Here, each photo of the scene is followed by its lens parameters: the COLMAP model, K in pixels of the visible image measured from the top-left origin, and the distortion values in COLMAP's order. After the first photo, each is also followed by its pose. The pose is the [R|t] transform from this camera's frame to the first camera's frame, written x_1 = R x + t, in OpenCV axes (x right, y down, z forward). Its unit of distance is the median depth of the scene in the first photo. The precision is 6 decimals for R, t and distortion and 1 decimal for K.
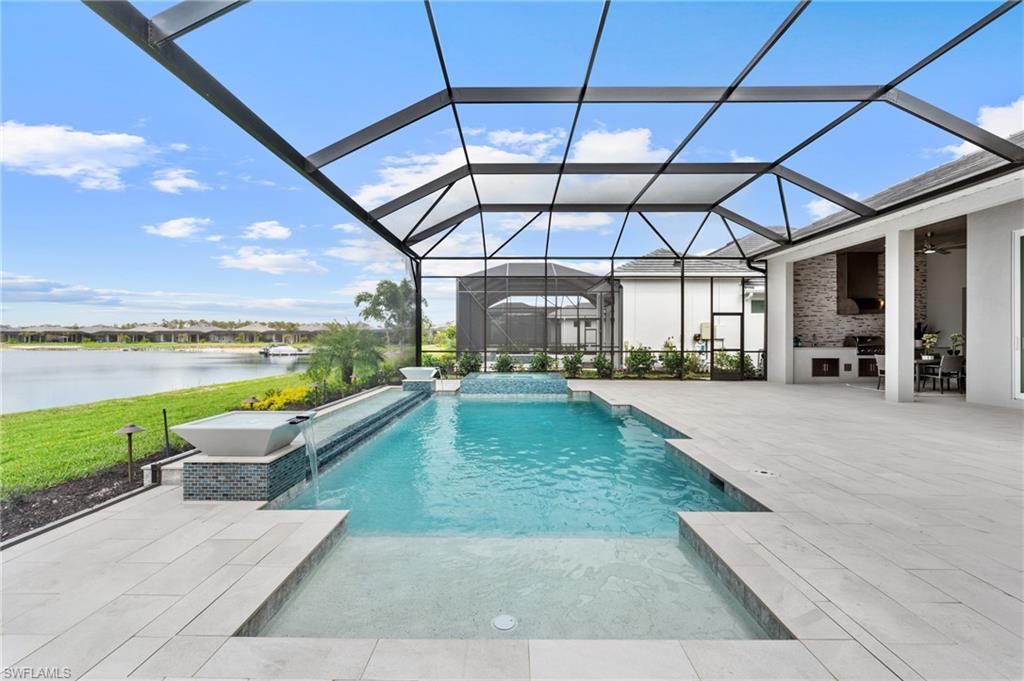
lens RADIAL K [[455.5, 0, 509.5], [0, 455.5, 342.8], [0, 0, 1]] dist [-0.012263, 0.001735]
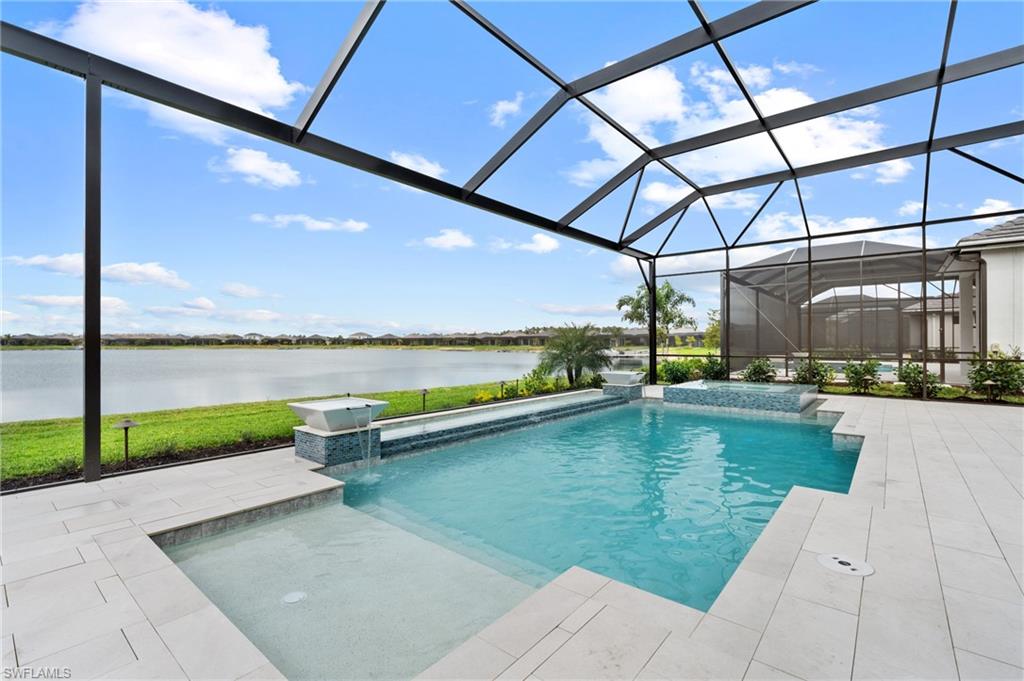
lens RADIAL K [[455.5, 0, 510.3], [0, 455.5, 340.4], [0, 0, 1]] dist [-0.012263, 0.001735]
pose [[0.772828, -0.006592, -0.634581, 0.162266], [-0.001151, 0.999930, -0.011790, -0.000198], [0.634614, 0.009842, 0.772766, 0.070455]]
